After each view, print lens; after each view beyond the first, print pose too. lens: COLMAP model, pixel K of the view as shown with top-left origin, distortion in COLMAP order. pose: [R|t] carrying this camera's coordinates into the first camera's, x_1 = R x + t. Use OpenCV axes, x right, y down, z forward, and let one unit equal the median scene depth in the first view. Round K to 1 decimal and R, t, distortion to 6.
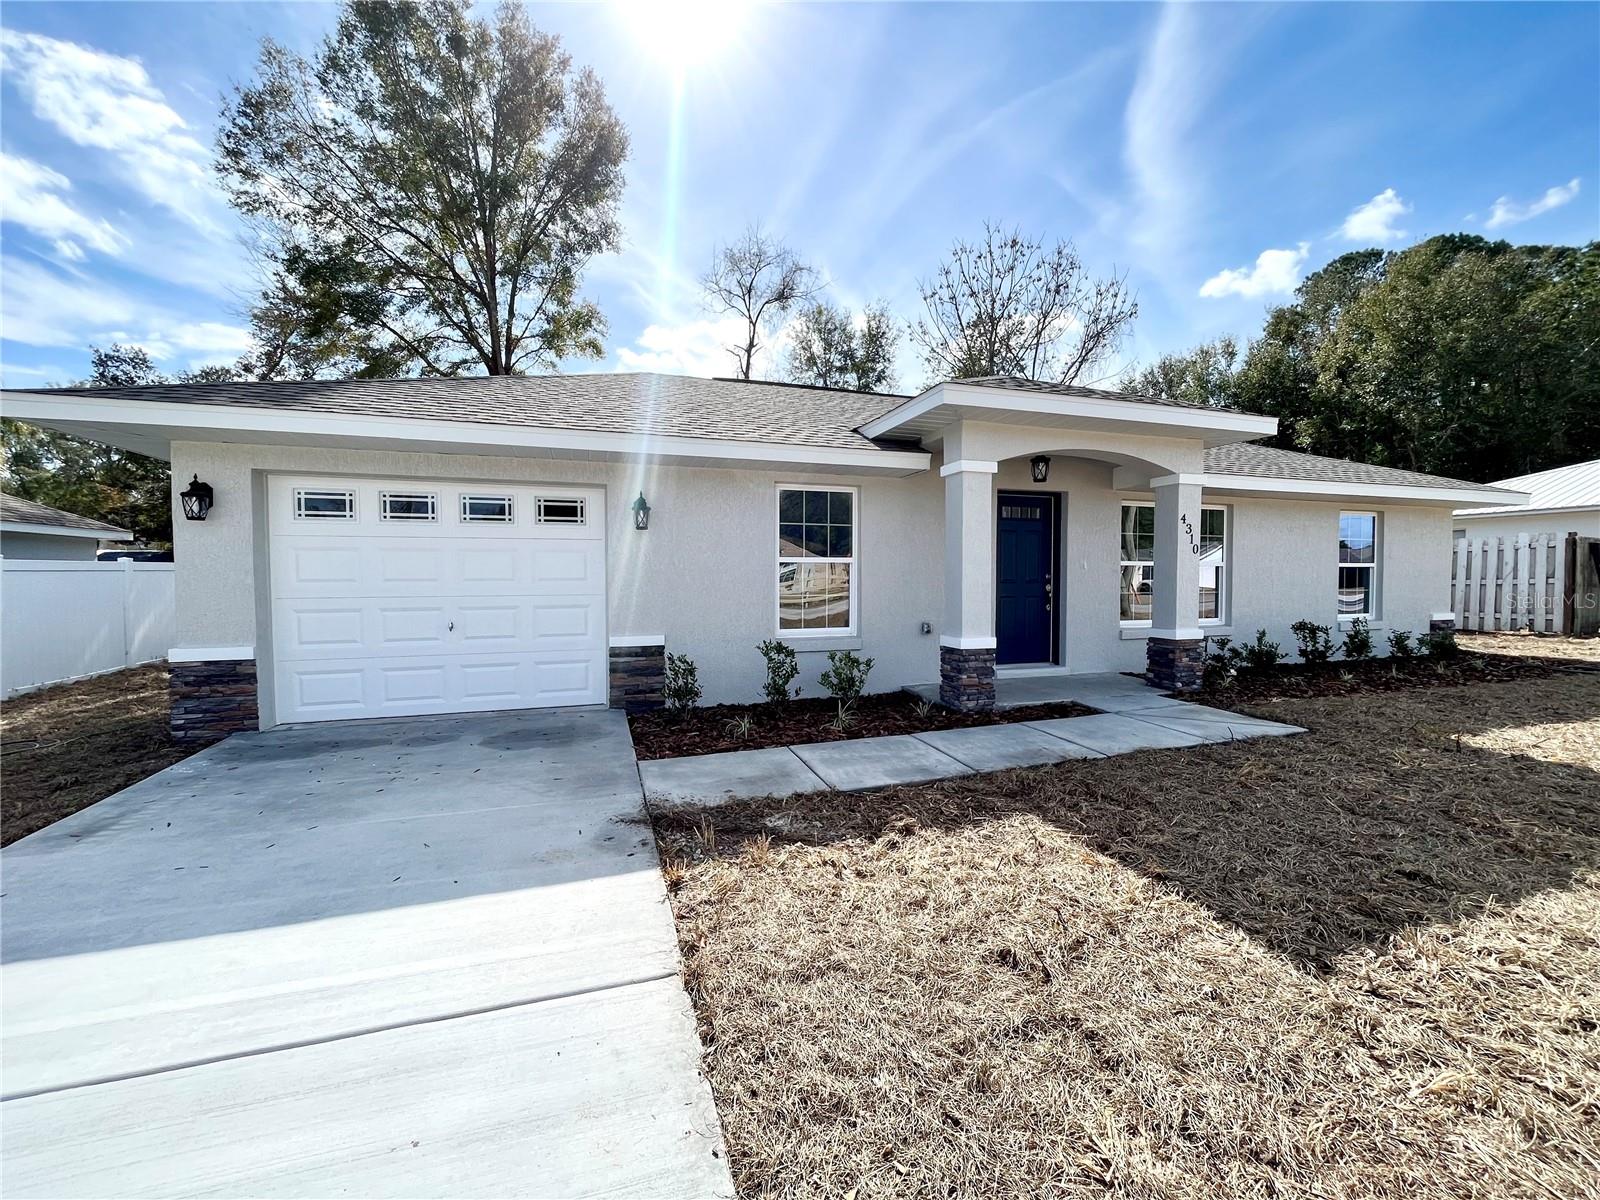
lens RADIAL K [[644.6, 0, 800.4], [0, 644.6, 595.8], [0, 0, 1]] dist [-0.002493, -0.000169]
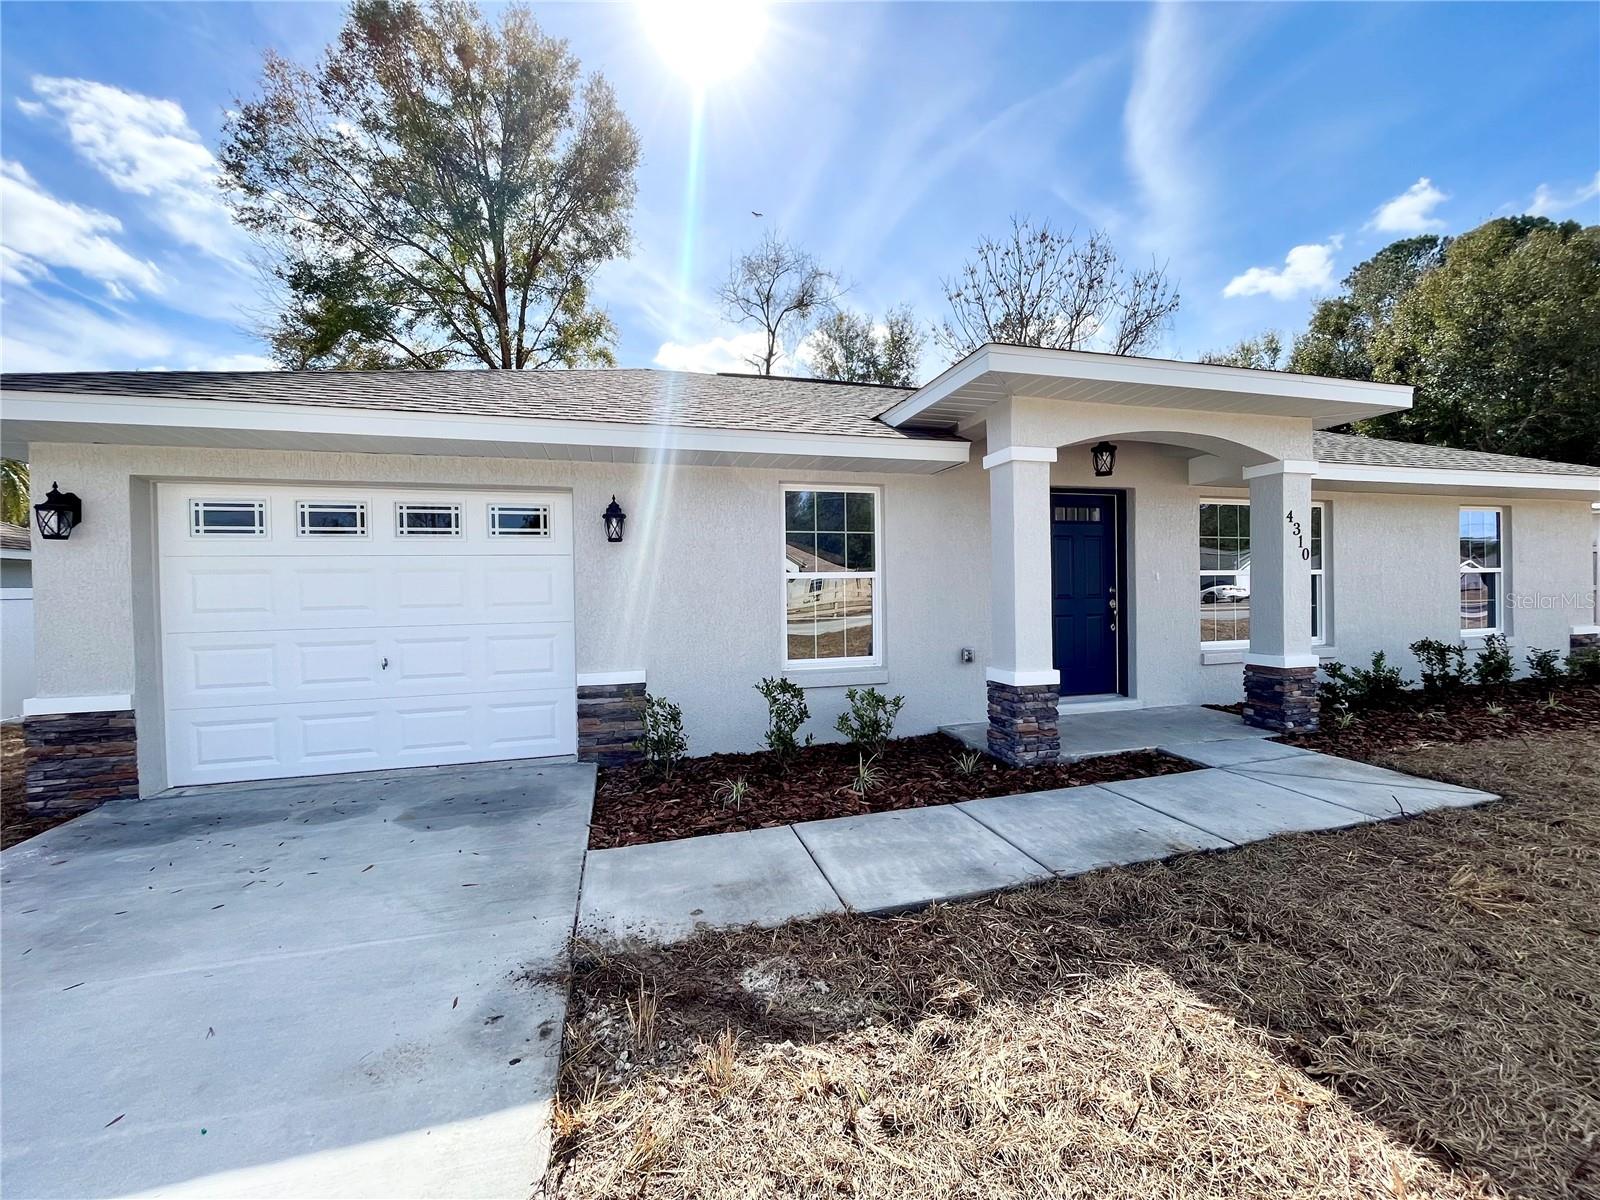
lens RADIAL K [[644.6, 0, 800.4], [0, 644.6, 595.8], [0, 0, 1]] dist [-0.002493, -0.000169]
pose [[0.999020, -0.014555, -0.041799, 0.016199], [0.013670, 0.999678, -0.021384, -0.010271], [0.042097, 0.020791, 0.998897, 0.146917]]
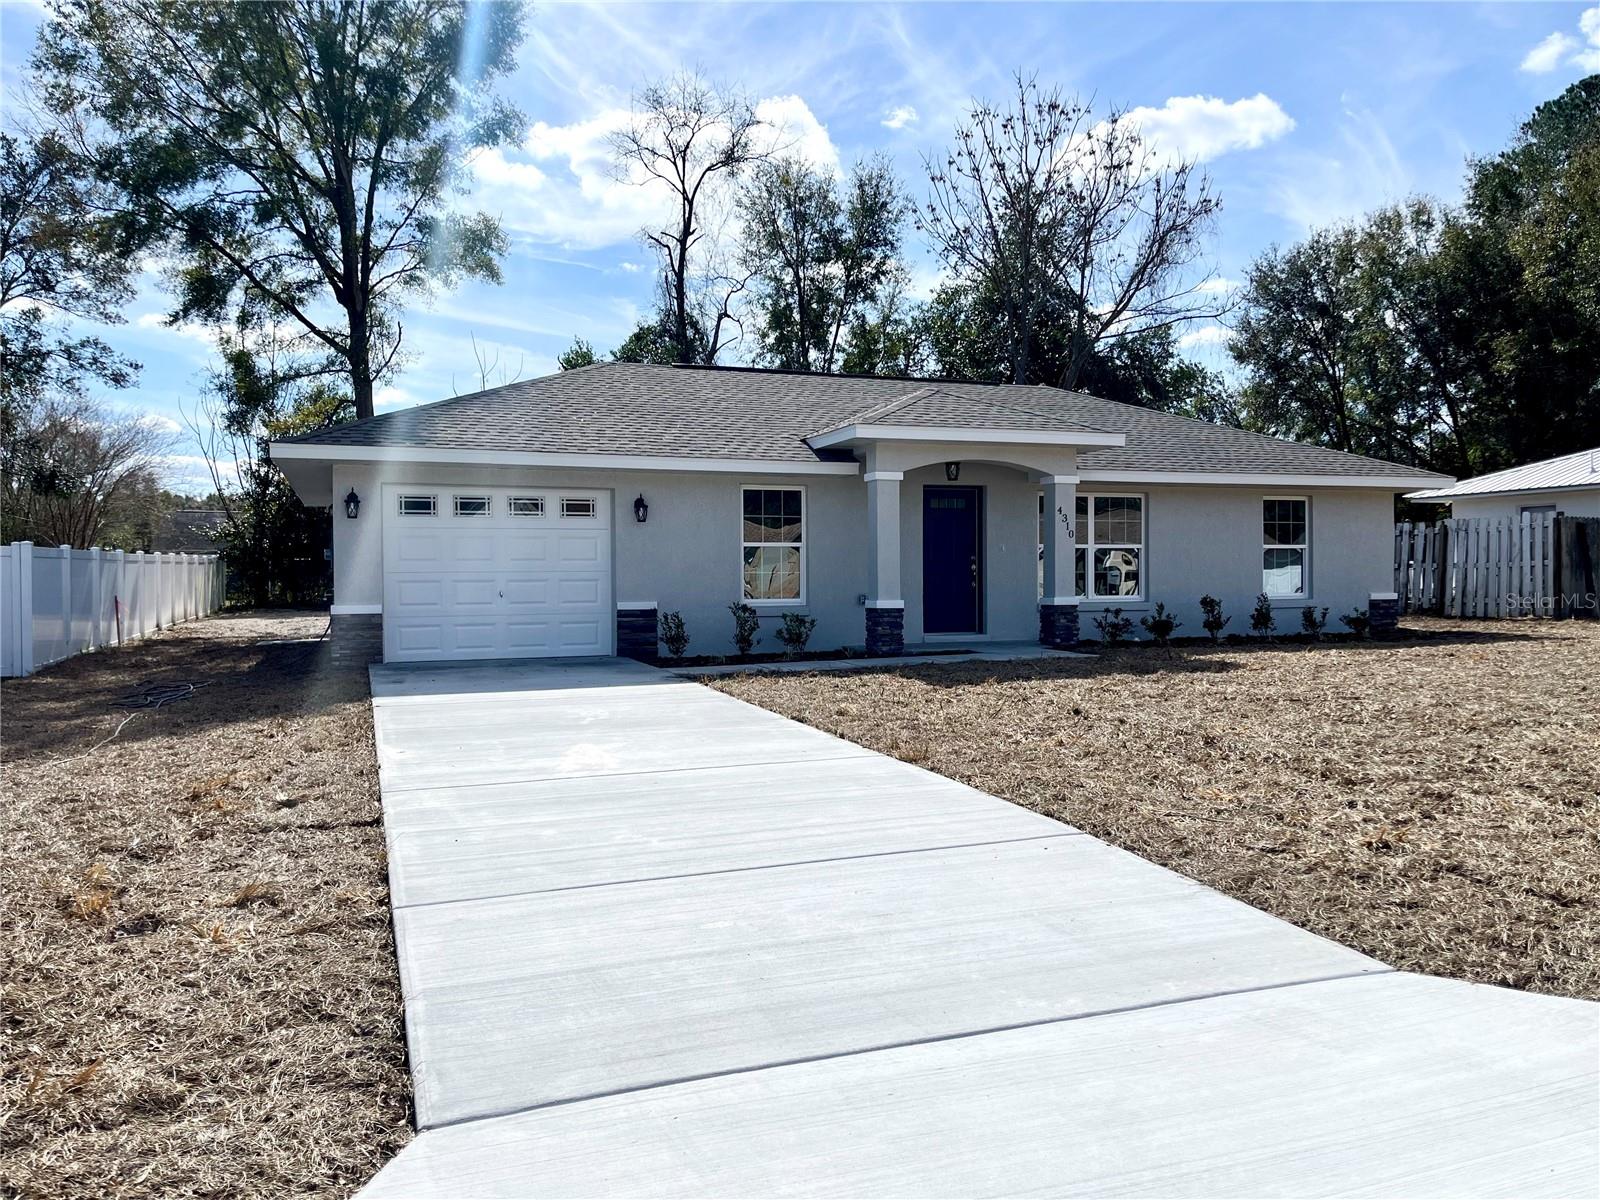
lens RADIAL K [[1213.5, 0, 800.0], [0, 1213.5, 600.0], [0, 0, 1]] dist [0.081030, -0.100351]
pose [[0.999471, -0.005993, 0.031968, 0.001323], [0.006410, 0.999896, -0.012941, 0.071103], [-0.031888, 0.013139, 0.999405, -1.153564]]
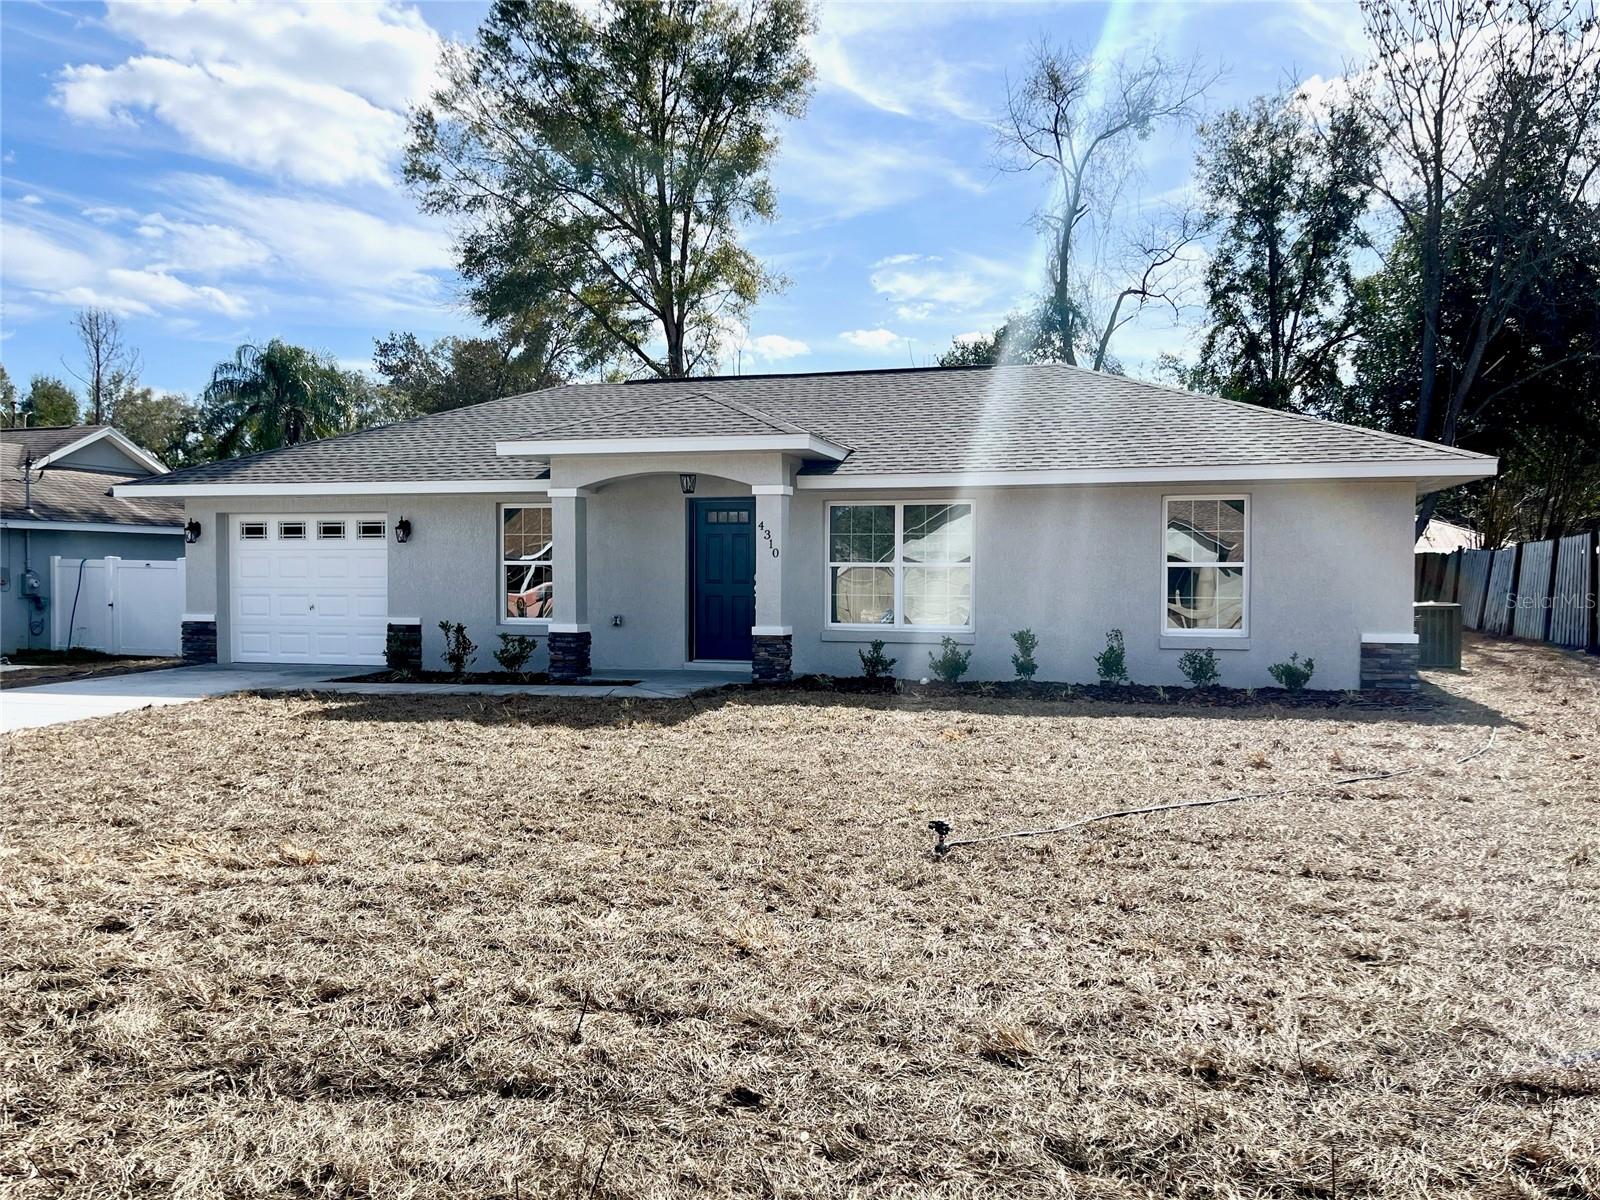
lens RADIAL K [[1213.5, 0, 800.0], [0, 1213.5, 600.0], [0, 0, 1]] dist [0.081030, -0.100351]
pose [[0.830267, 0.016142, -0.557132, 1.496301], [-0.021676, 0.999759, -0.003337, 0.010843], [0.556944, 0.014847, 0.830417, -0.568252]]
